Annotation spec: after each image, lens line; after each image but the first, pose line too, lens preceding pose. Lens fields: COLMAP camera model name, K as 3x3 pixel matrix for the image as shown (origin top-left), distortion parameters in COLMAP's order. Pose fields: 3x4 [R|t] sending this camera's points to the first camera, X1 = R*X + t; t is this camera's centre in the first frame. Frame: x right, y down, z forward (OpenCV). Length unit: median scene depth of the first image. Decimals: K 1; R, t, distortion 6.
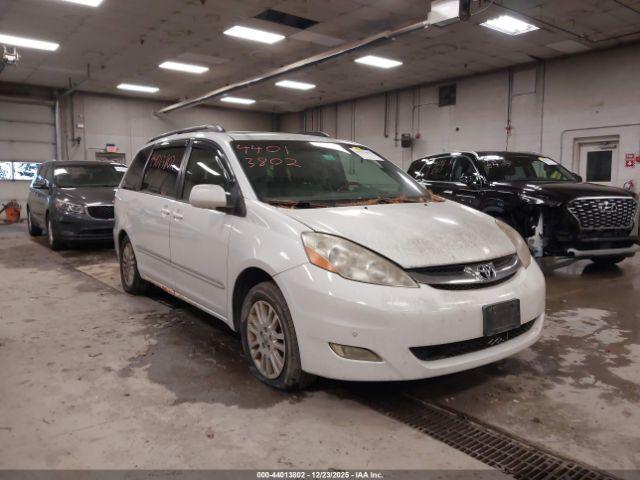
lens RADIAL K [[508.3, 0, 317.3], [0, 508.3, 226.7], [0, 0, 1]] dist [0.013066, 0.009549]
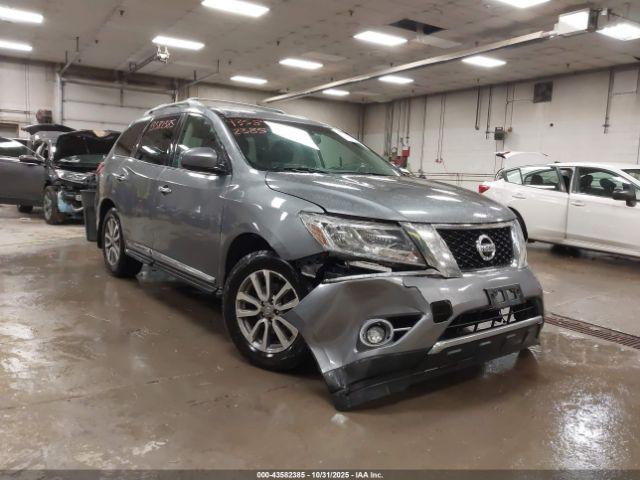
lens RADIAL K [[508.3, 0, 317.3], [0, 508.3, 226.7], [0, 0, 1]] dist [0.013066, 0.009549]
pose [[0.995717, 0.039353, -0.083658, -0.107796], [-0.036820, 0.998822, 0.031610, 0.005024], [0.084804, -0.028395, 0.995993, -0.099193]]
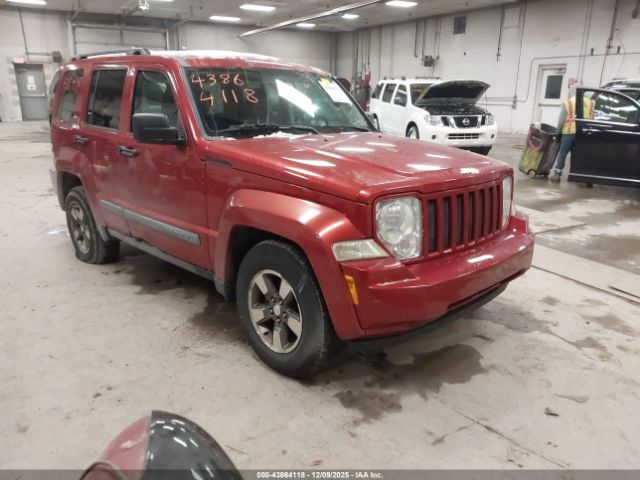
lens RADIAL K [[517.9, 0, 320.0], [0, 517.9, 240.0], [0, 0, 1]] dist [0.007470, 0.005147]
pose [[0.987590, 0.051465, -0.148381, 0.125883], [-0.019648, 0.977849, 0.208386, 0.003258], [0.155818, -0.202885, 0.966726, -0.394105]]
